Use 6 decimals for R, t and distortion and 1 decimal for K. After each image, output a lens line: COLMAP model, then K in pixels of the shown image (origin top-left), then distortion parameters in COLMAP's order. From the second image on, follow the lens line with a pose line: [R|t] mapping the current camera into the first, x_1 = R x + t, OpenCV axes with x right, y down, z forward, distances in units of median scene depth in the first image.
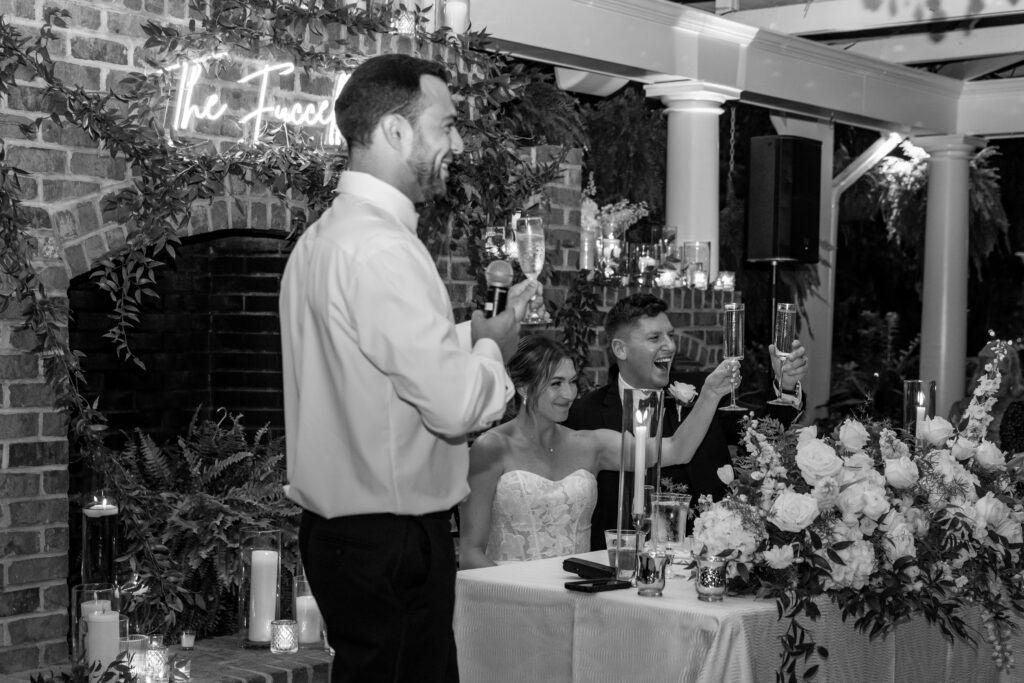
lens RADIAL K [[1811.1, 0, 512.0], [0, 1811.1, 354.6], [0, 0, 1]] dist [0.245226, 0.067721]
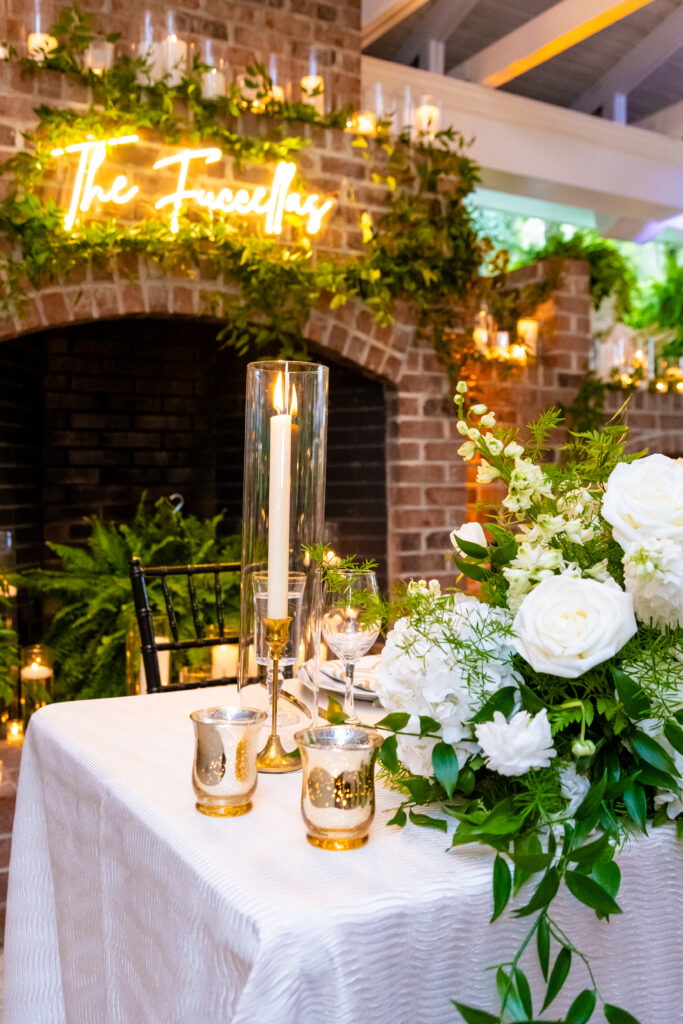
lens RADIAL K [[917.0, 0, 341.5], [0, 917.0, 512.0], [0, 0, 1]] dist [-0.016880, -0.006427]
pose [[0.928122, -0.016587, -0.371906, 0.146032], [0.016795, 0.999855, -0.002680, 0.049223], [0.371897, -0.003759, 0.928266, 0.638372]]
